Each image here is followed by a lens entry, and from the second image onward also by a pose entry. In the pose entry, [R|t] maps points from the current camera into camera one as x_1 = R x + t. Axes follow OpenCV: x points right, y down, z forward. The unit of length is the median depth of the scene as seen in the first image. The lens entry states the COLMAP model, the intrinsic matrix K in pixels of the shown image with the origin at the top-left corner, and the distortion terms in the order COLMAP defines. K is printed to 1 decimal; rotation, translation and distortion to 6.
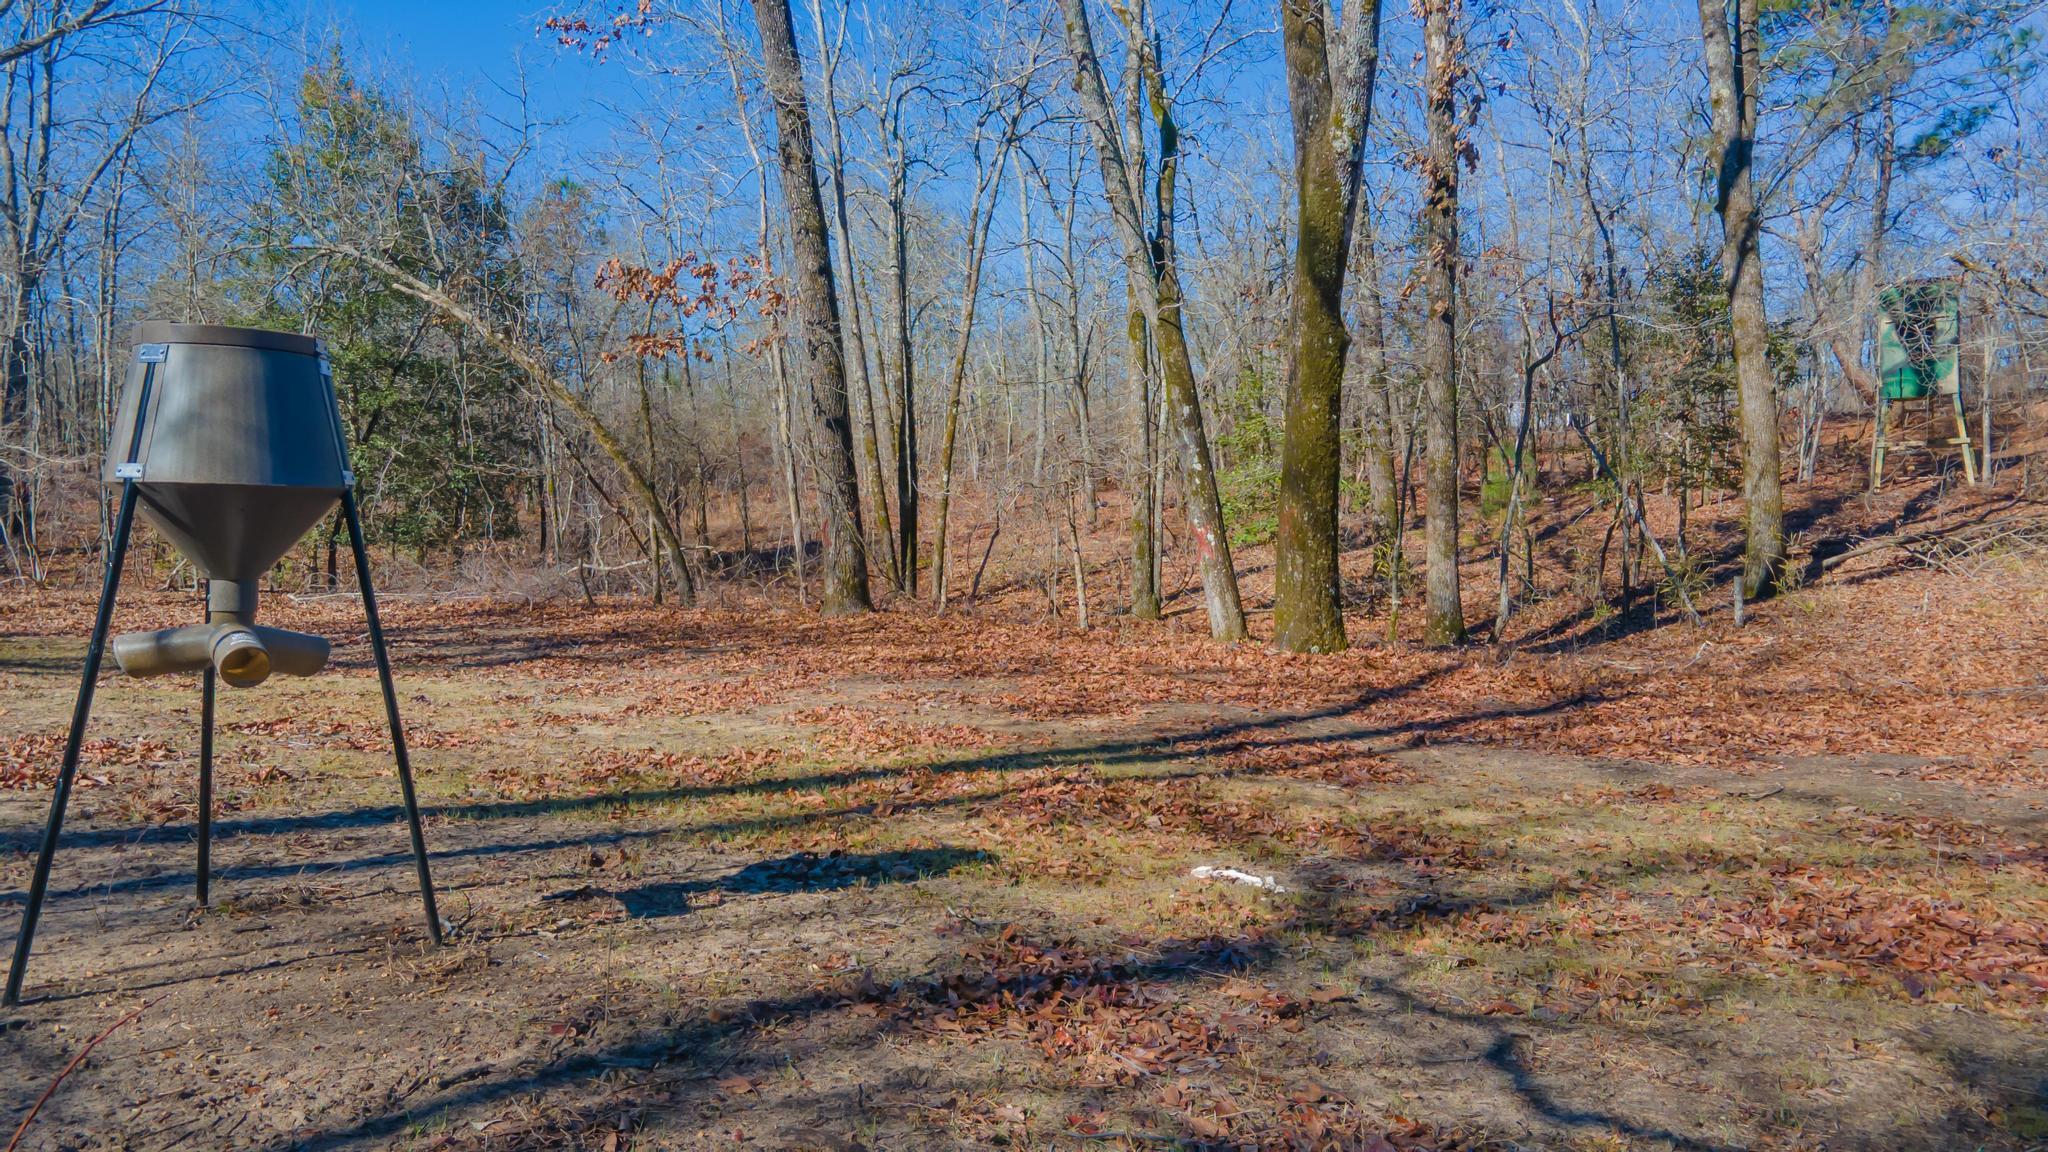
lens RADIAL K [[1523.7, 0, 1024.0], [0, 1523.7, 576.0], [0, 0, 1]] dist [-0.007512, 0.035386]
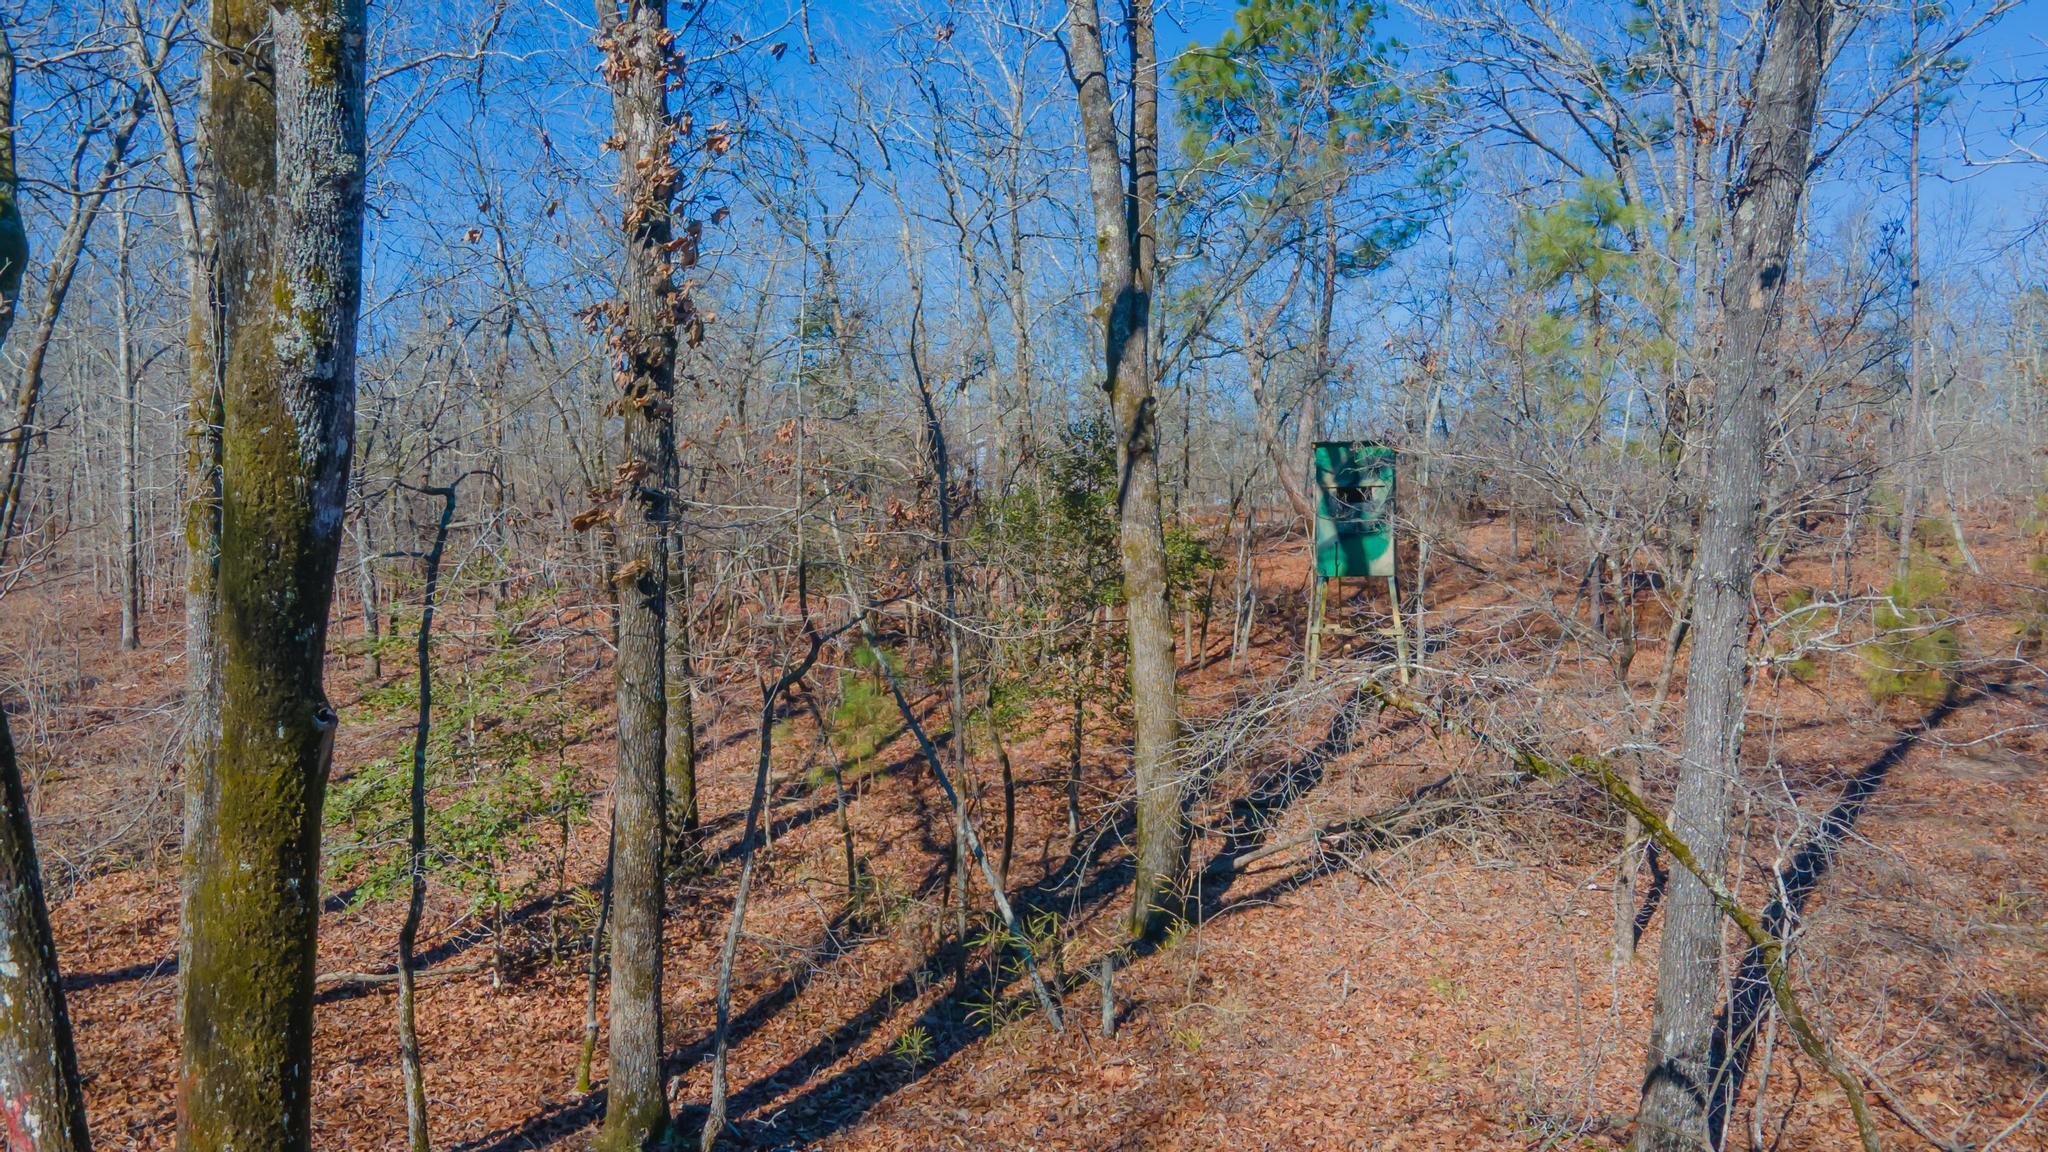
lens RADIAL K [[1523.7, 0, 1024.0], [0, 1523.7, 576.0], [0, 0, 1]] dist [-0.007512, 0.035386]
pose [[0.951769, 0.013938, 0.306498, 0.201015], [-0.012191, 0.999897, -0.007613, -0.147375], [-0.306572, 0.003509, 0.951841, 0.328403]]
